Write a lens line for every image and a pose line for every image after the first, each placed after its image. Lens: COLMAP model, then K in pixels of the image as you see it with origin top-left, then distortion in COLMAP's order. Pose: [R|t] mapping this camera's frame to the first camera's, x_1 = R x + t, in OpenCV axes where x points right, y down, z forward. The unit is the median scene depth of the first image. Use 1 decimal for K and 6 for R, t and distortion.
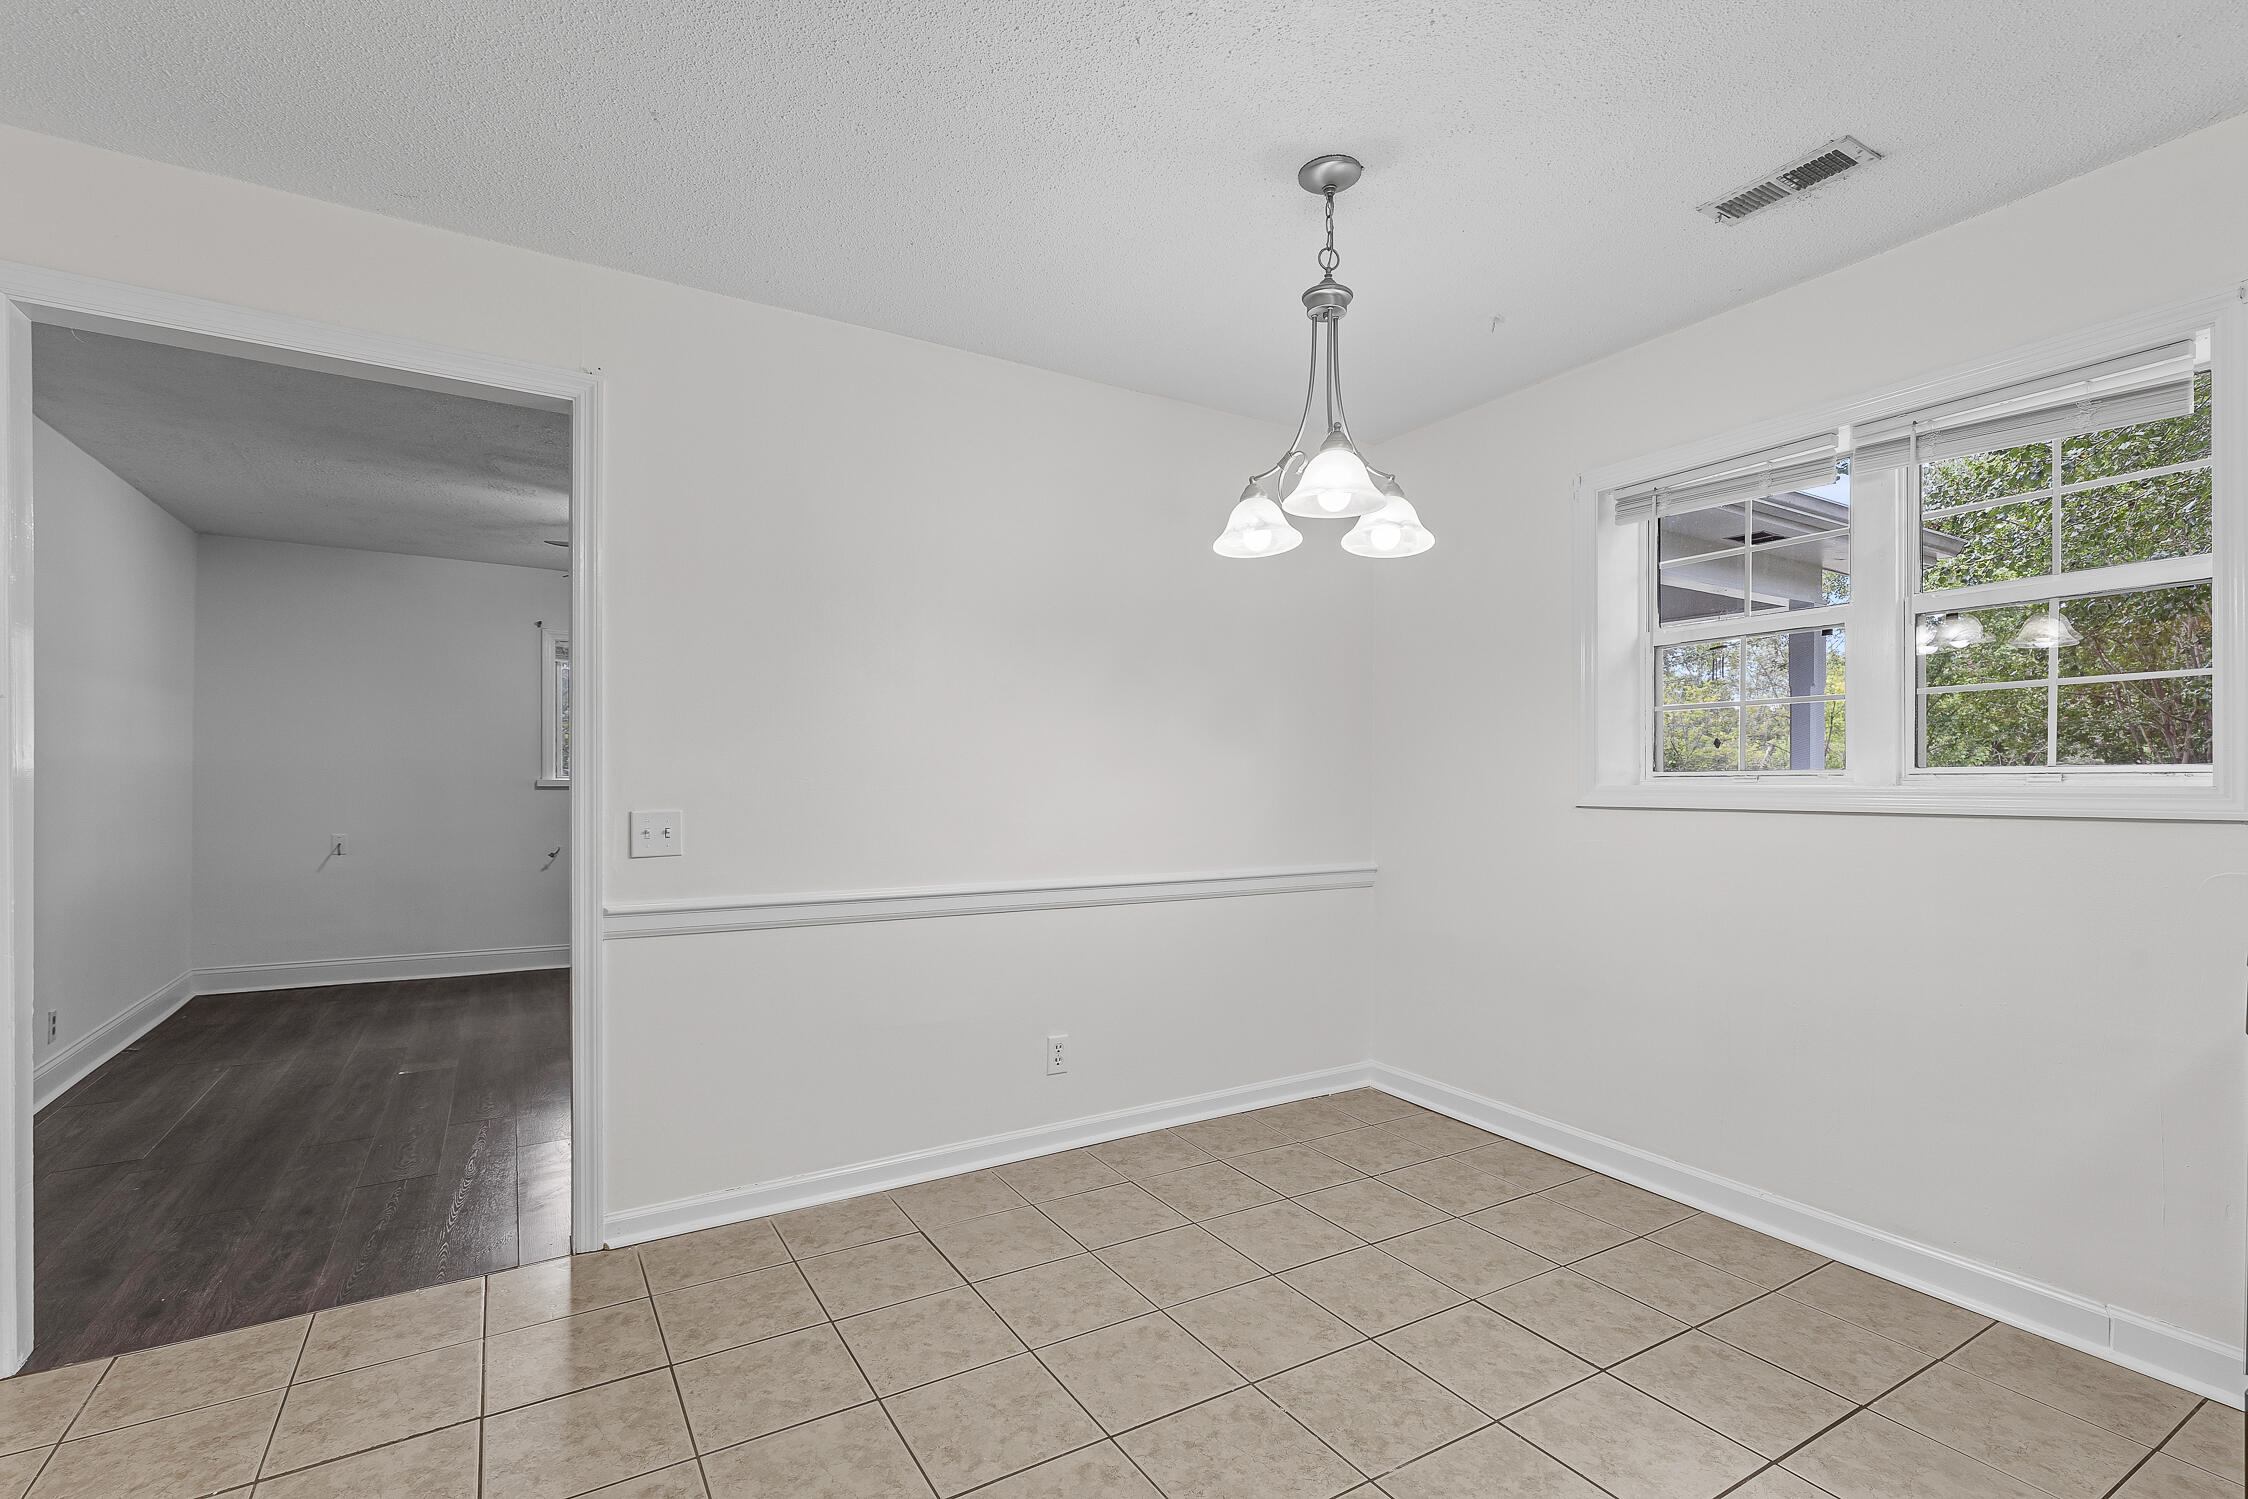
lens RADIAL K [[1047.4, 0, 1117.2], [0, 1047.4, 761.5], [0, 0, 1]] dist [0.020211, -0.002373]
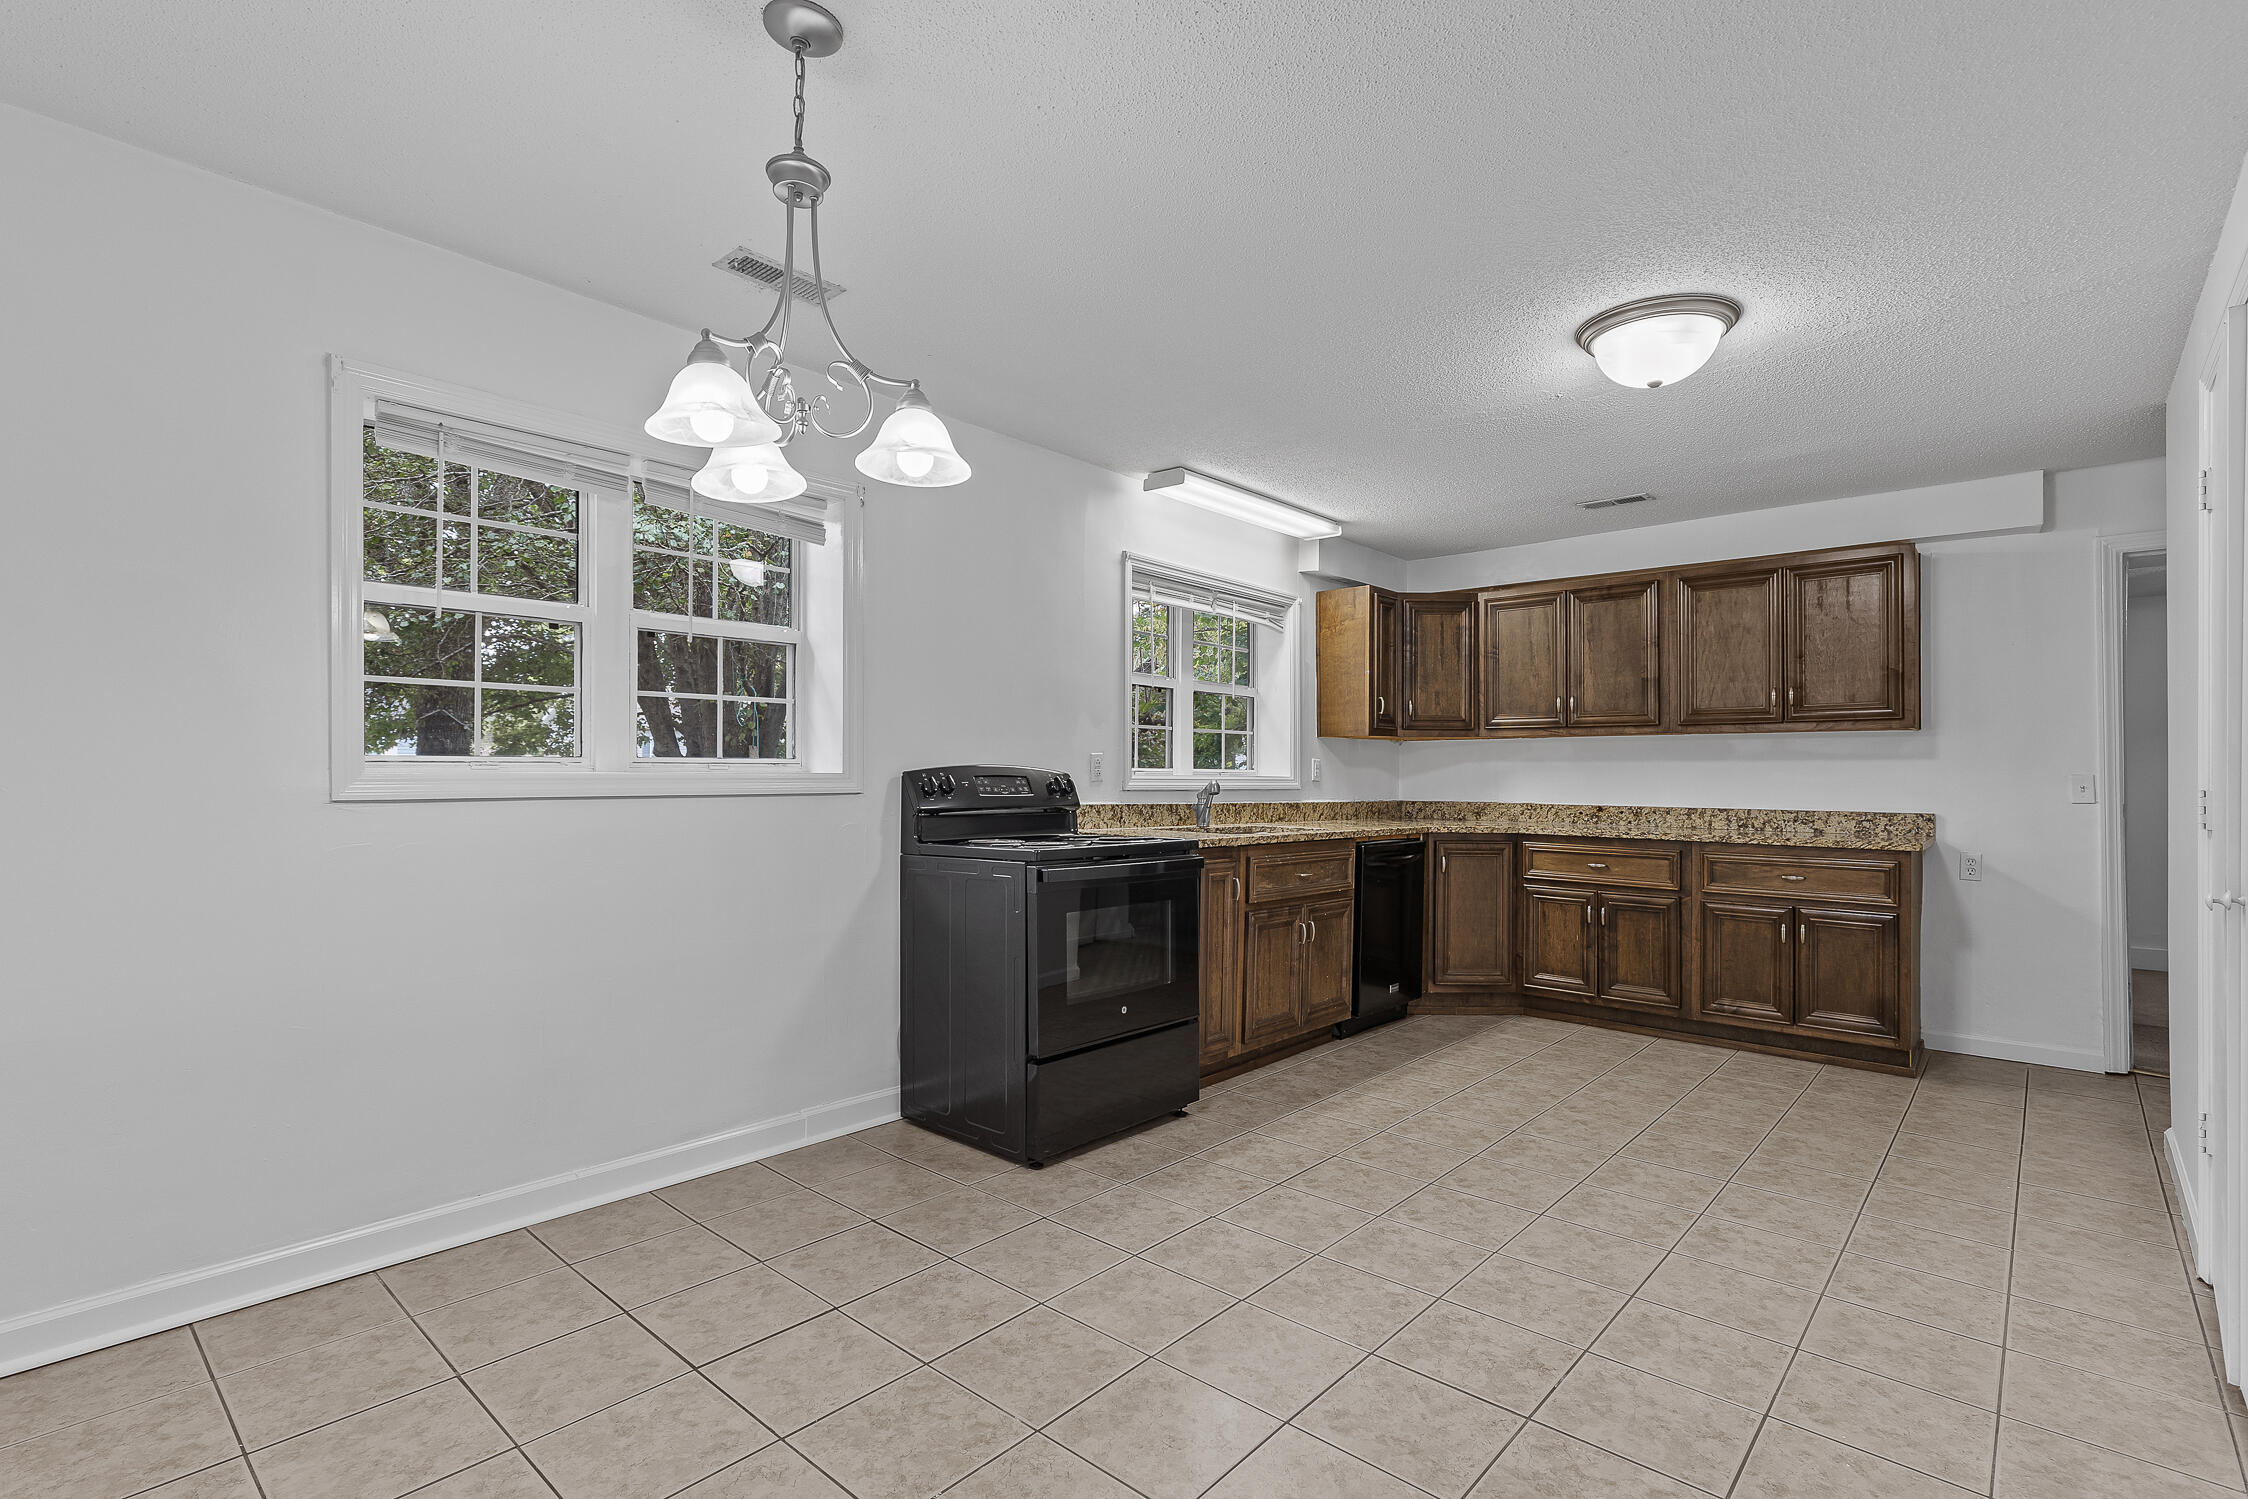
lens RADIAL K [[1047.4, 0, 1120.2], [0, 1047.4, 756.4], [0, 0, 1]] dist [0.020211, -0.002373]
pose [[-0.298426, 0.011245, 0.954367, -0.549252], [-0.022972, 0.999556, -0.018960, 0.014573], [-0.954156, -0.027582, -0.298035, 0.858669]]
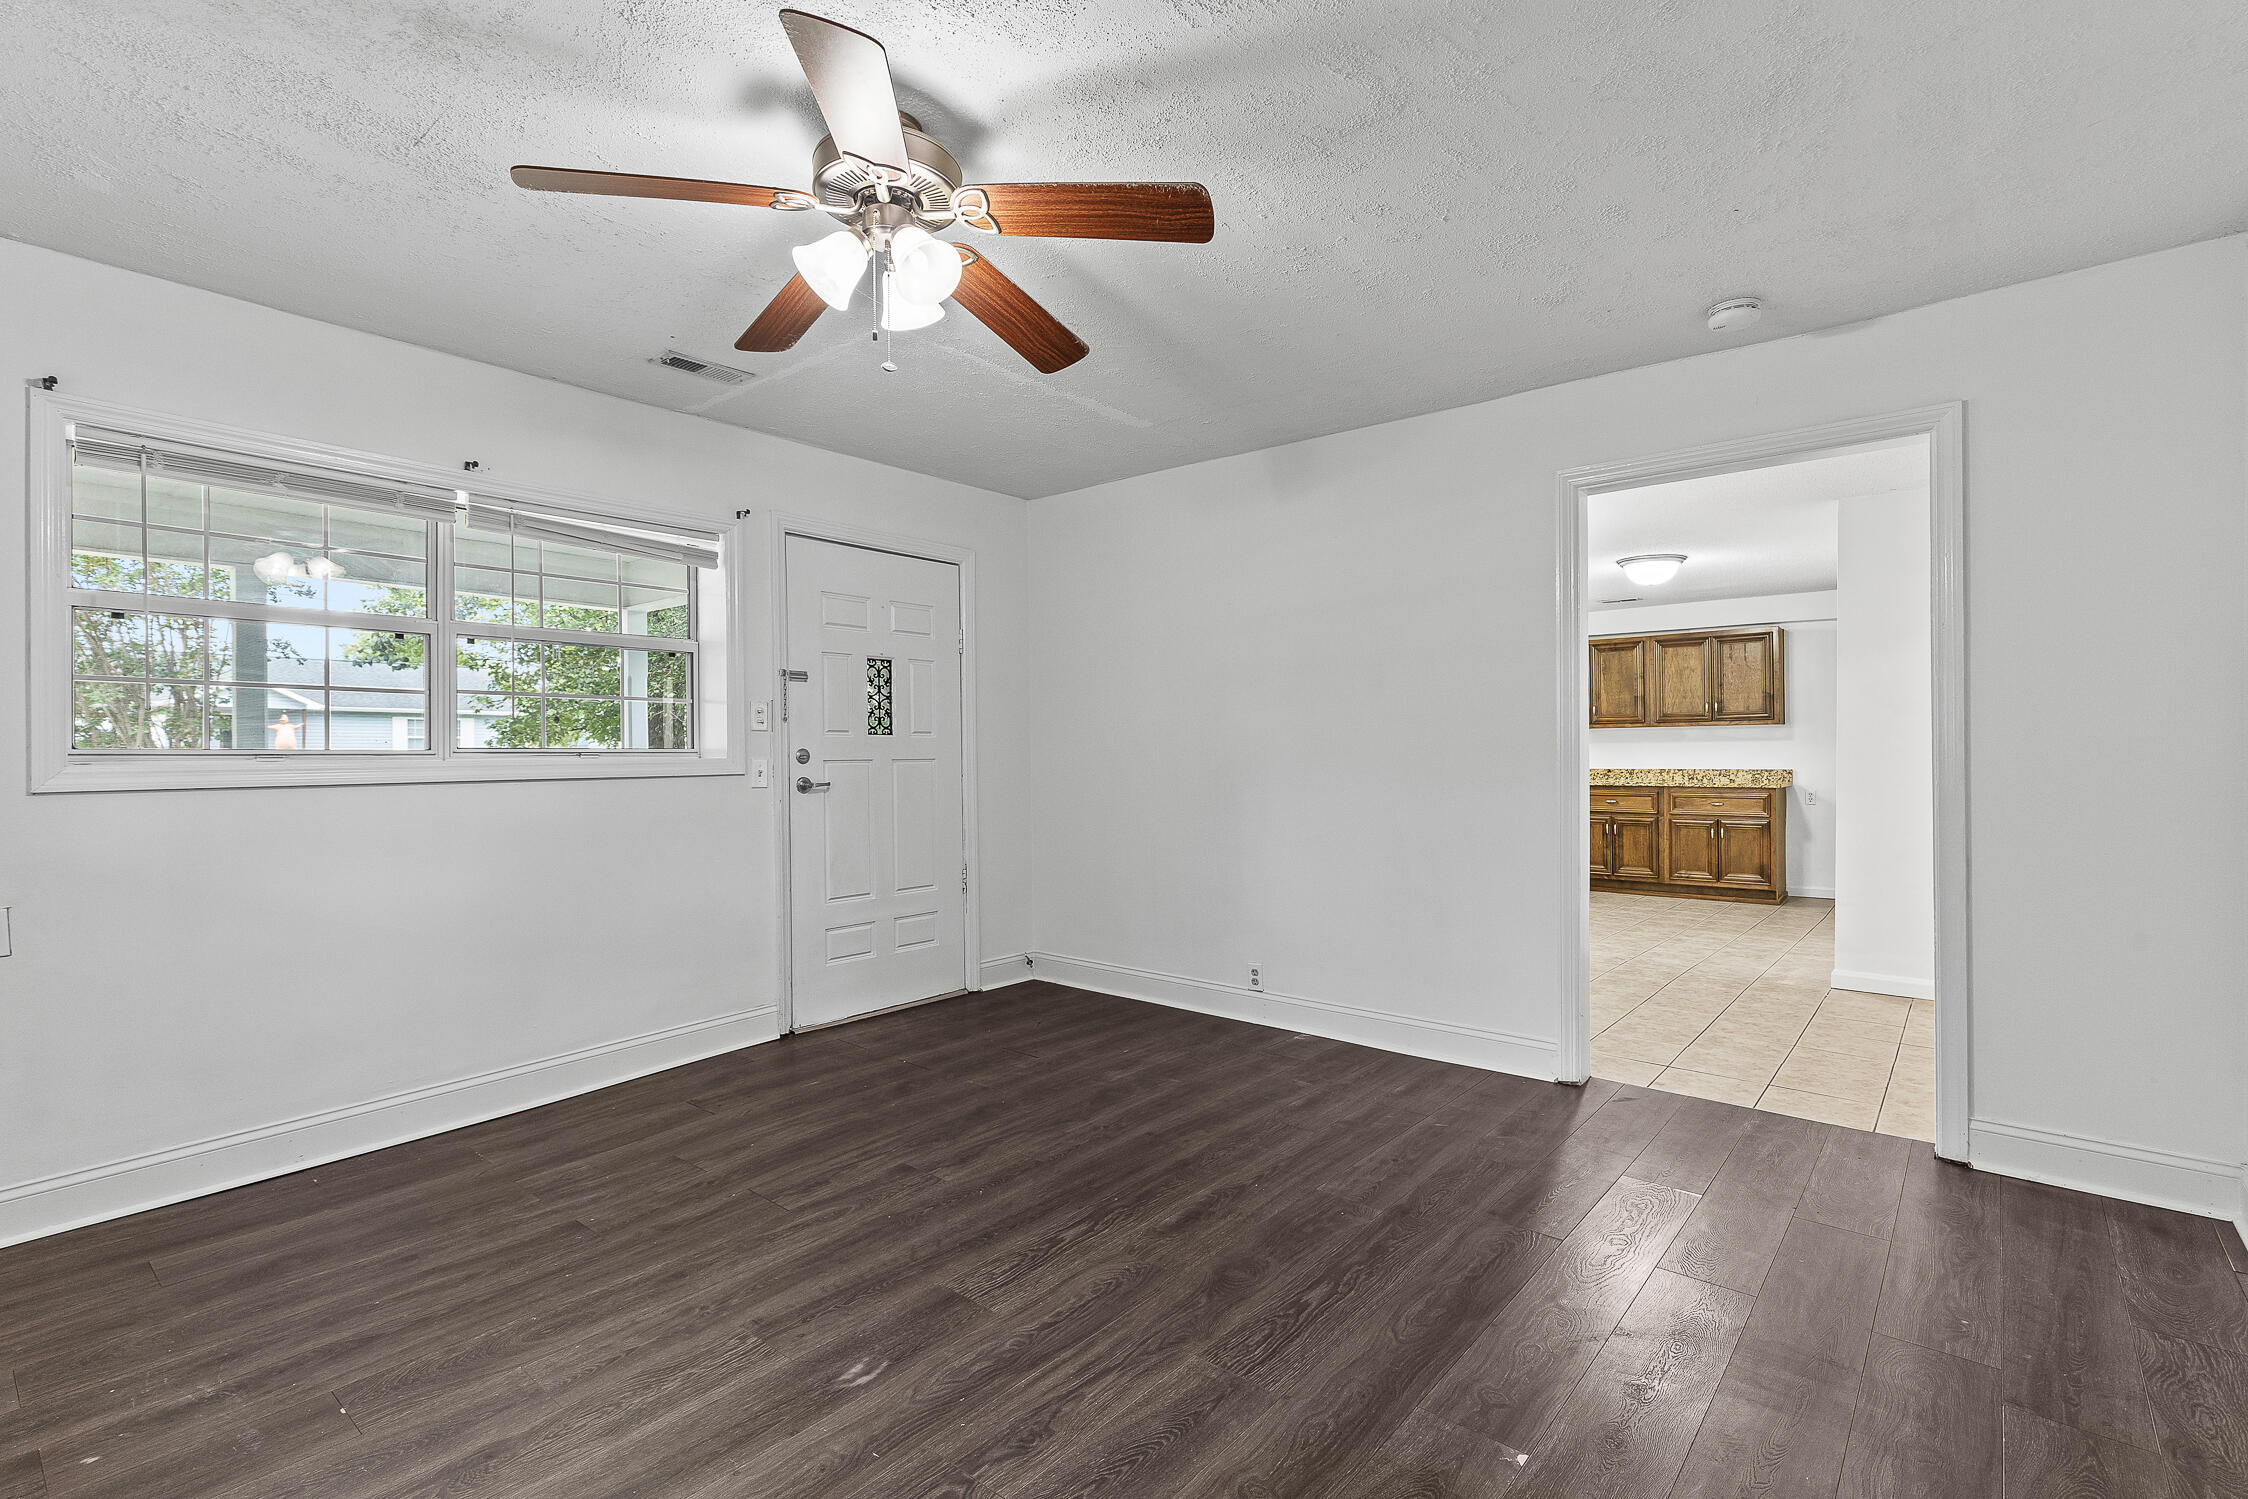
lens RADIAL K [[1047.4, 0, 1111.6], [0, 1047.4, 747.1], [0, 0, 1]] dist [0.020211, -0.002373]
pose [[-0.324888, 0.008172, 0.945717, -1.071090], [-0.008355, 0.999899, -0.011511, 0.022727], [-0.945716, -0.011641, -0.324787, 1.429129]]
